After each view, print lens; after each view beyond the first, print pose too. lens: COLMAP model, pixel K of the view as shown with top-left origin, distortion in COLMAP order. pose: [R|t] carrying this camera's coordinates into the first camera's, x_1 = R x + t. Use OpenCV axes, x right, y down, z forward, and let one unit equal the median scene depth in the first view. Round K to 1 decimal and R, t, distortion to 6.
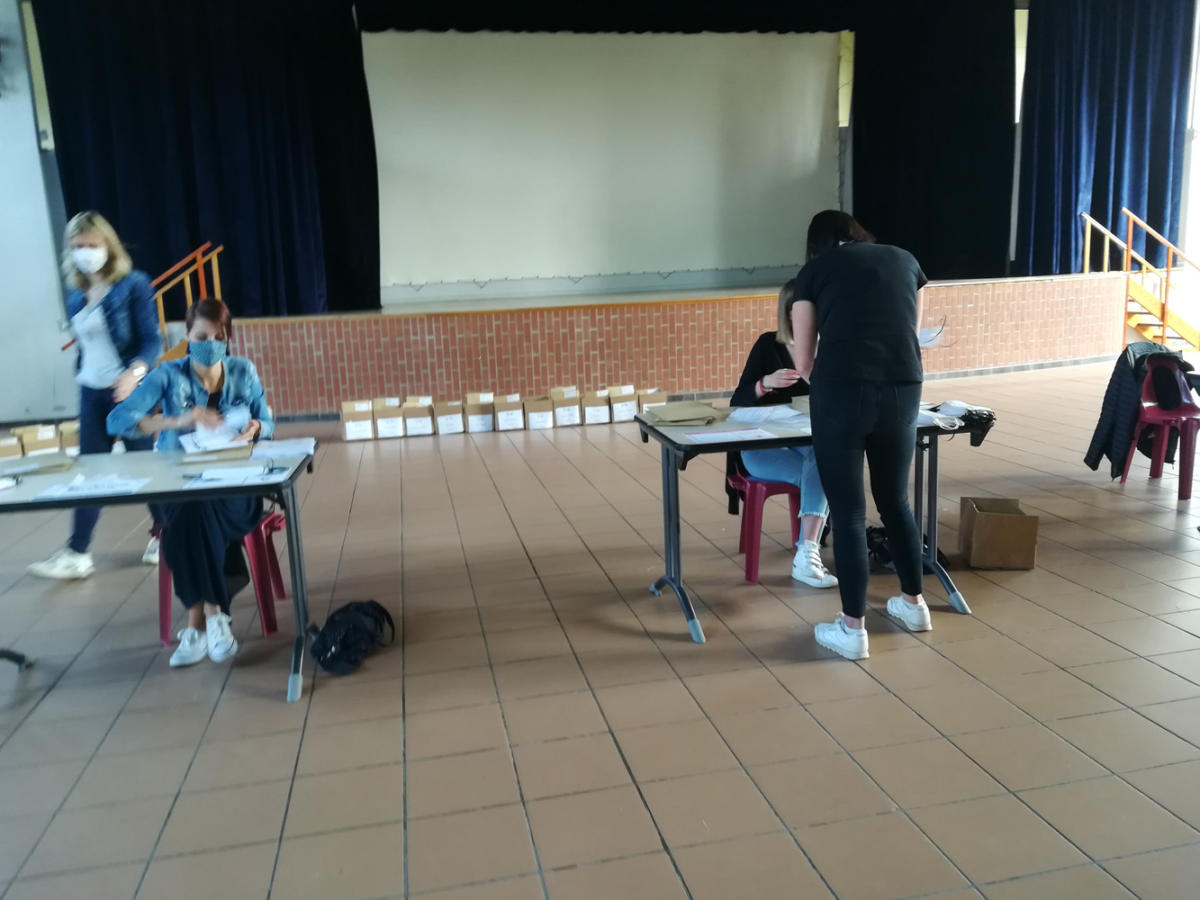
lens RADIAL K [[932.9, 0, 595.5], [0, 932.9, 455.4], [0, 0, 1]] dist [0.081393, -0.117150]
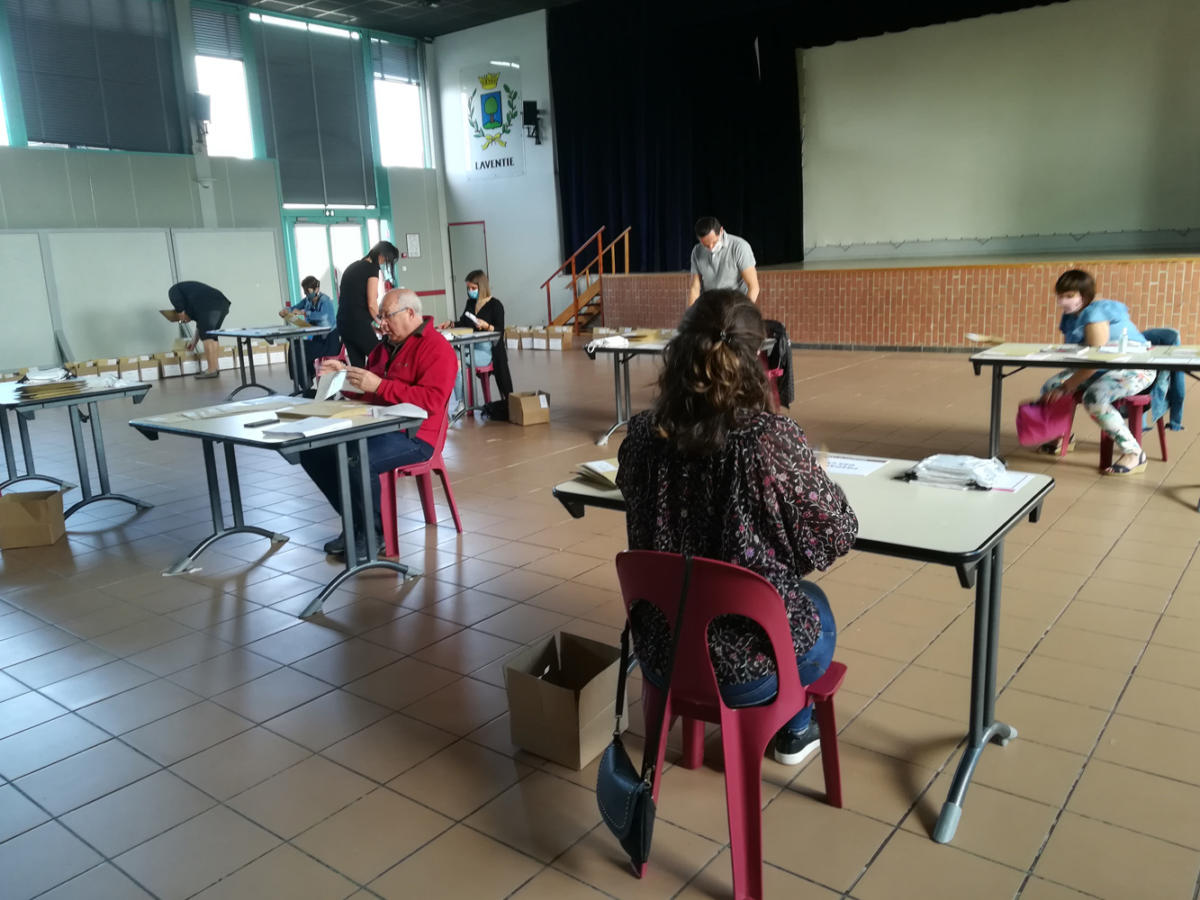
lens RADIAL K [[931.4, 0, 603.5], [0, 931.4, 451.1], [0, 0, 1]] dist [0.071940, -0.112450]
pose [[0.644144, 0.175963, -0.744389, 0.784535], [-0.130143, 0.984202, 0.120035, -0.031996], [0.753752, 0.019557, 0.656868, -0.056799]]
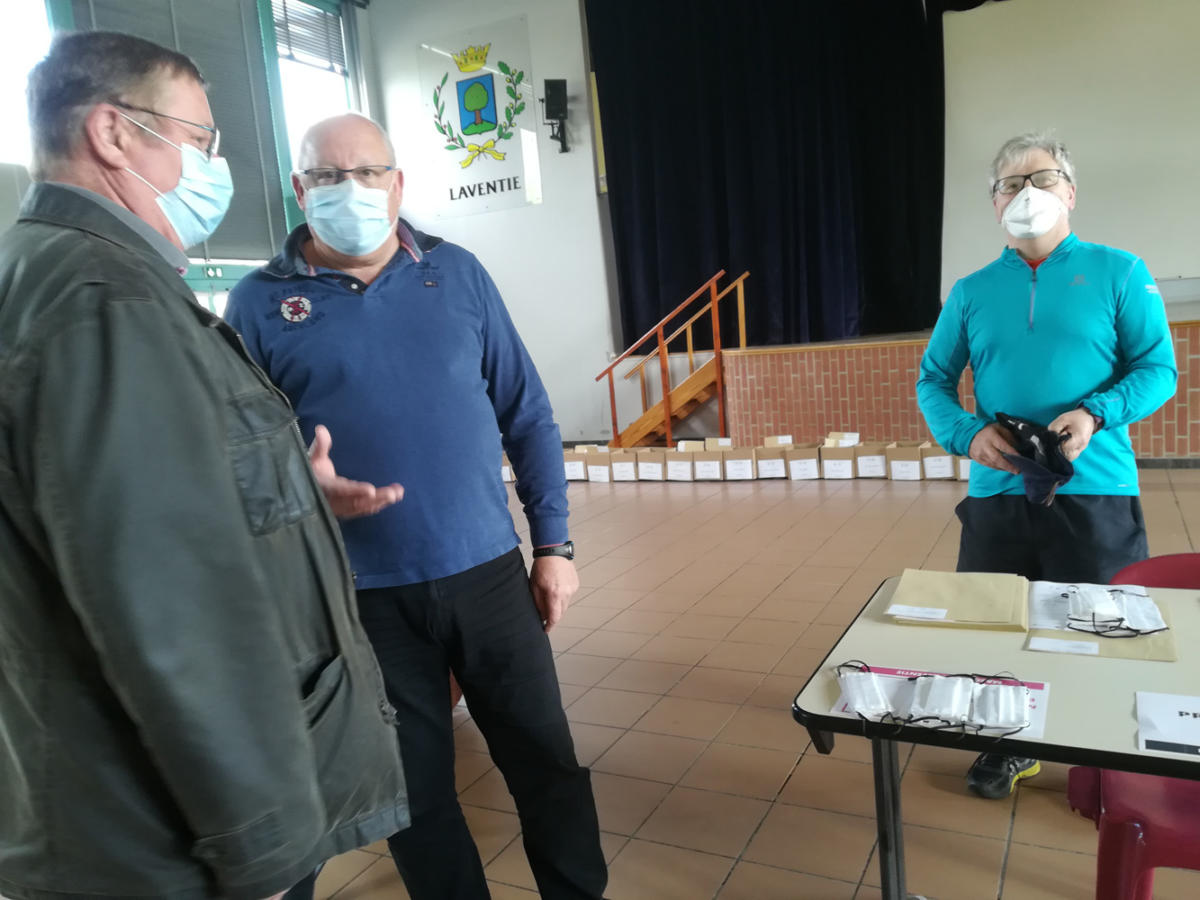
lens RADIAL K [[925.4, 0, 600.1], [0, 925.4, 450.7], [0, 0, 1]] dist [0.073372, -0.115290]
pose [[0.768700, 0.059456, -0.636840, 0.094914], [-0.066259, 0.997716, 0.013170, -0.041859], [0.636168, 0.032072, 0.770883, 0.179142]]
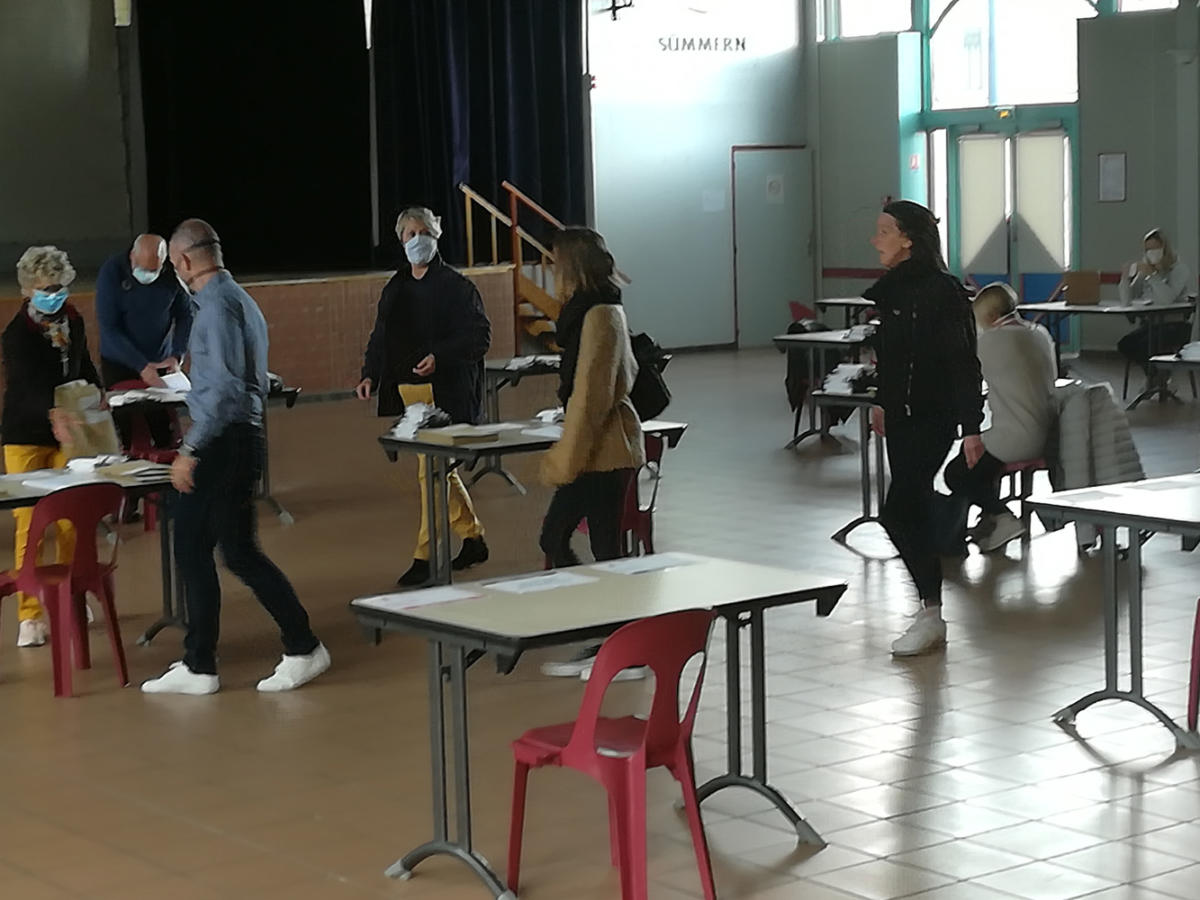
lens RADIAL K [[2587.0, 0, 599.5], [0, 2587.0, 450.2], [0, 0, 1]] dist [0.049398, 0.122439]
pose [[0.898140, -0.028004, 0.438816, -0.322975], [0.071325, 0.994031, -0.082548, 0.144795], [-0.433886, 0.105439, 0.894777, -0.965823]]
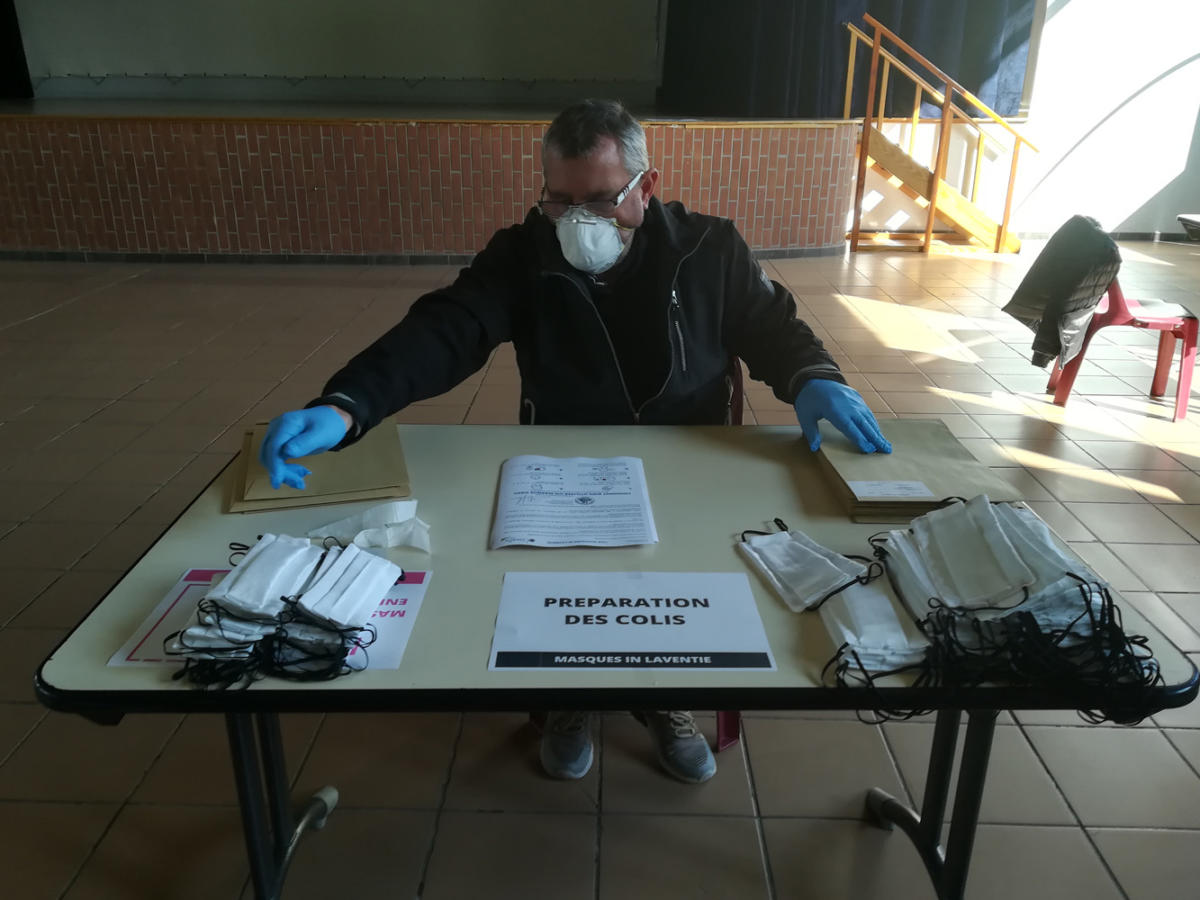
lens RADIAL K [[949.8, 0, 606.3], [0, 949.8, 451.9], [0, 0, 1]] dist [0.012562, -0.006137]
pose [[0.973058, 0.132584, -0.188623, 0.606196], [-0.096020, 0.976828, 0.191277, -0.089000], [0.209613, -0.168012, 0.963242, 0.333267]]
